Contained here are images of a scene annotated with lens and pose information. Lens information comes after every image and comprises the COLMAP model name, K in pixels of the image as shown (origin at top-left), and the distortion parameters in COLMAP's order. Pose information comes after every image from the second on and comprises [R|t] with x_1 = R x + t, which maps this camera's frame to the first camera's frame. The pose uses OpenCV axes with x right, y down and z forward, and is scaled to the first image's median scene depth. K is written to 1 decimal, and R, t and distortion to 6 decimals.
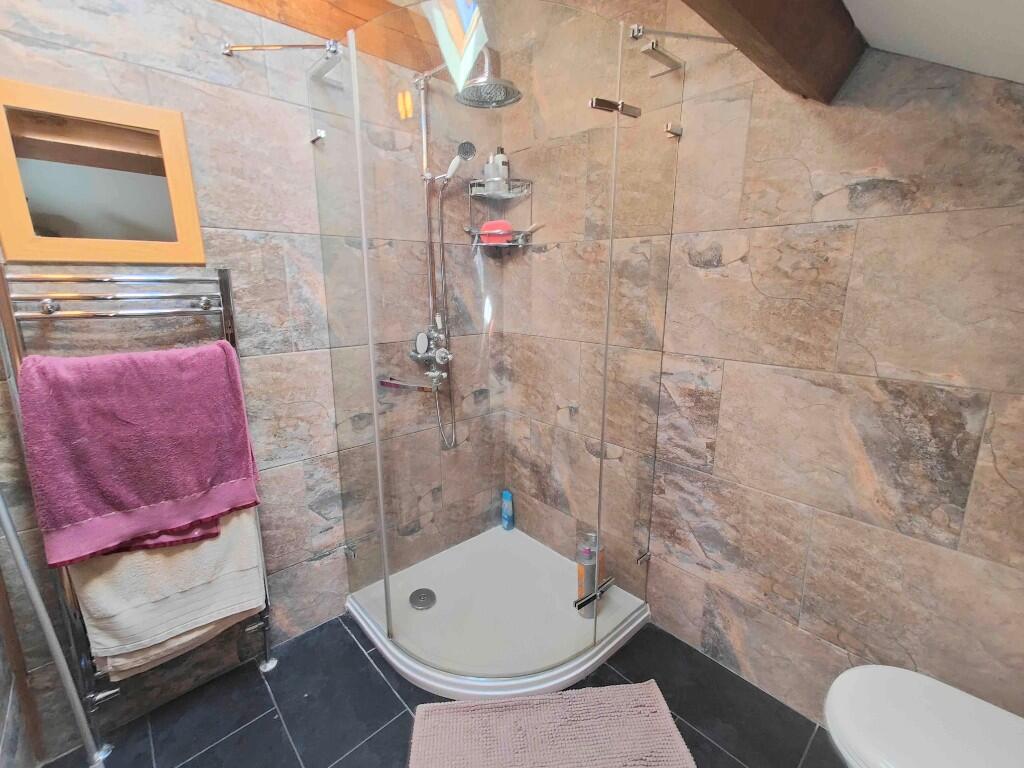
lens RADIAL K [[451.5, 0, 515.8], [0, 451.5, 384.6], [0, 0, 1]] dist [0.007970, 0.002162]
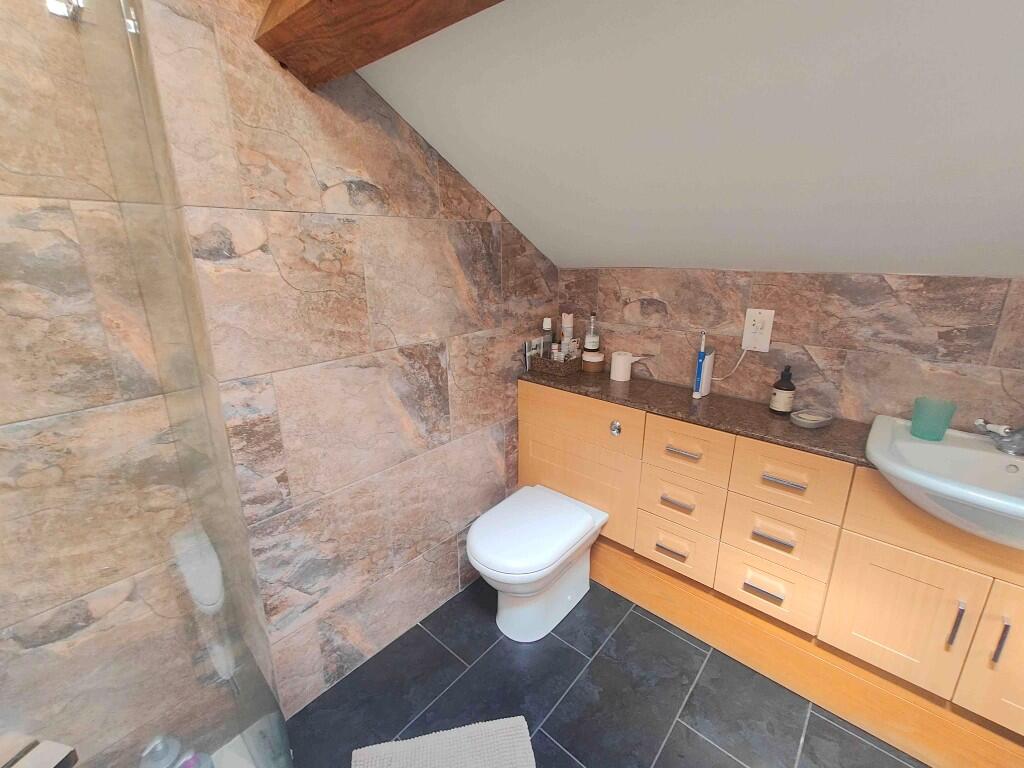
lens RADIAL K [[451.5, 0, 516.0], [0, 451.5, 379.8], [0, 0, 1]] dist [0.007970, 0.002162]
pose [[-0.100118, -0.288900, 0.952110, -0.406394], [0.221933, 0.926325, 0.304413, -0.220479], [-0.969908, 0.241782, -0.028625, 0.687128]]
